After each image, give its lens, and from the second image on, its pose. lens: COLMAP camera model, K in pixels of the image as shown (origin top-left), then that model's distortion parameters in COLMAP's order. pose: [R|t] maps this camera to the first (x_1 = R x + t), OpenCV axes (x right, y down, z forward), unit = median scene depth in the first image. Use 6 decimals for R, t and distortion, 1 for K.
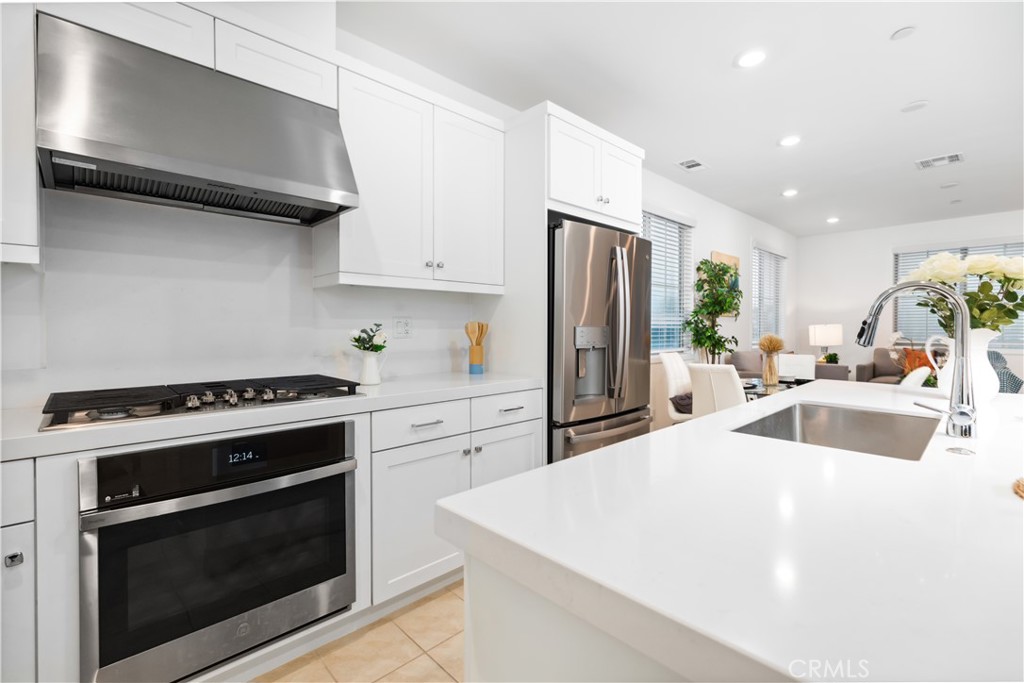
lens RADIAL K [[457.9, 0, 498.9], [0, 457.9, 327.8], [0, 0, 1]] dist [0.000543, 0.000633]
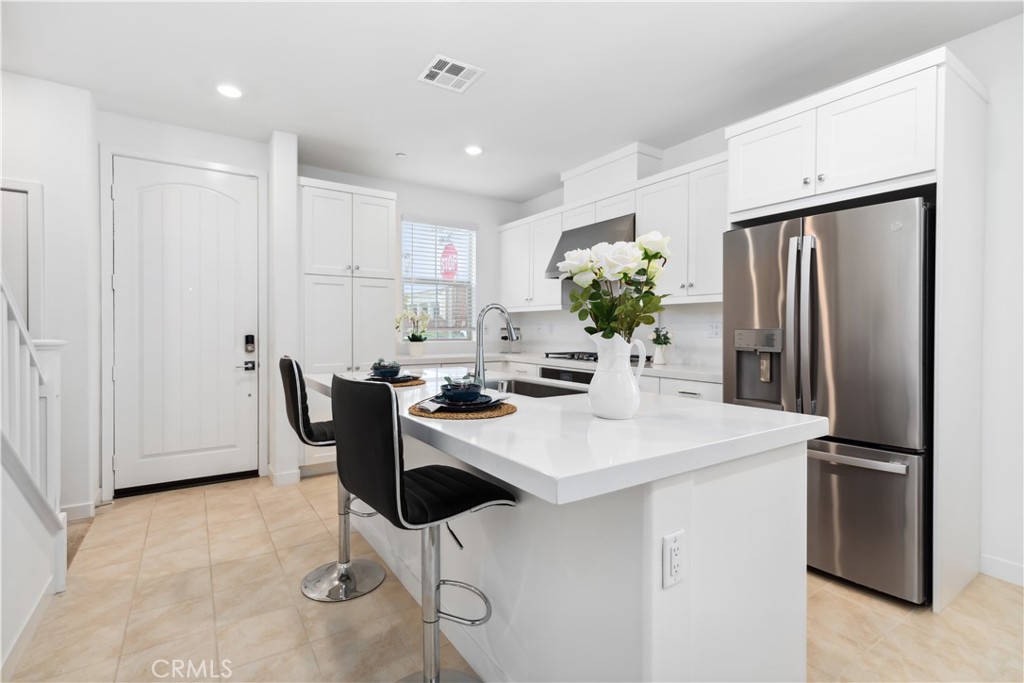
lens RADIAL K [[457.9, 0, 498.9], [0, 457.9, 327.8], [0, 0, 1]] dist [0.000543, 0.000633]
pose [[-0.169870, -0.002778, -0.985463, 1.318948], [-0.003981, 0.999990, -0.002133, -0.001616], [0.985459, 0.003561, -0.169879, 0.656043]]
